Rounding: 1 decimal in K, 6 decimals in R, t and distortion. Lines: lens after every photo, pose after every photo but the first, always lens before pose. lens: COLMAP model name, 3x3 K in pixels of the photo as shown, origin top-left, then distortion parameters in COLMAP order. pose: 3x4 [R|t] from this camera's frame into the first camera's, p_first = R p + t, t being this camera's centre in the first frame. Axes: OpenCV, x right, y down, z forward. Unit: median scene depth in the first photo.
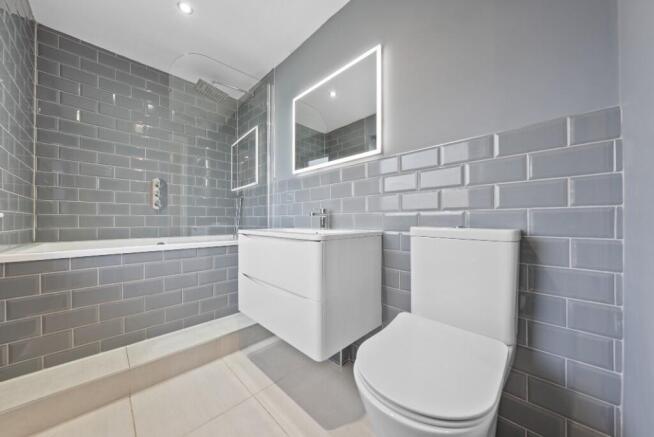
lens RADIAL K [[226.2, 0, 328.2], [0, 226.2, 218.7], [0, 0, 1]] dist [-0.001865, -0.000011]
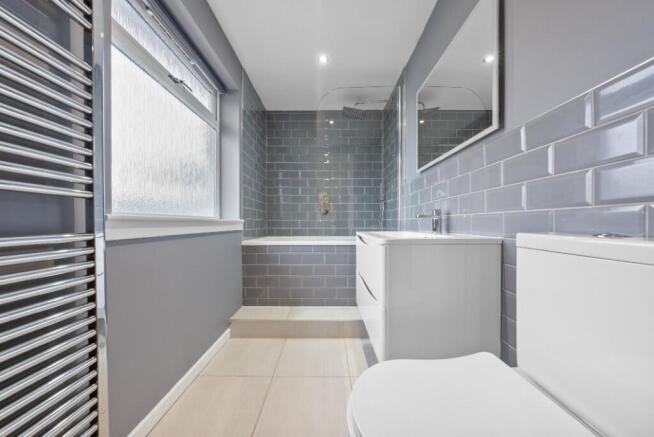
lens RADIAL K [[226.2, 0, 327.8], [0, 226.2, 223.2], [0, 0, 1]] dist [-0.001865, -0.000011]
pose [[0.702487, -0.002843, -0.711691, 0.307528], [0.010068, 0.999932, 0.005944, -0.000661], [0.711625, -0.011341, 0.702468, 0.099532]]
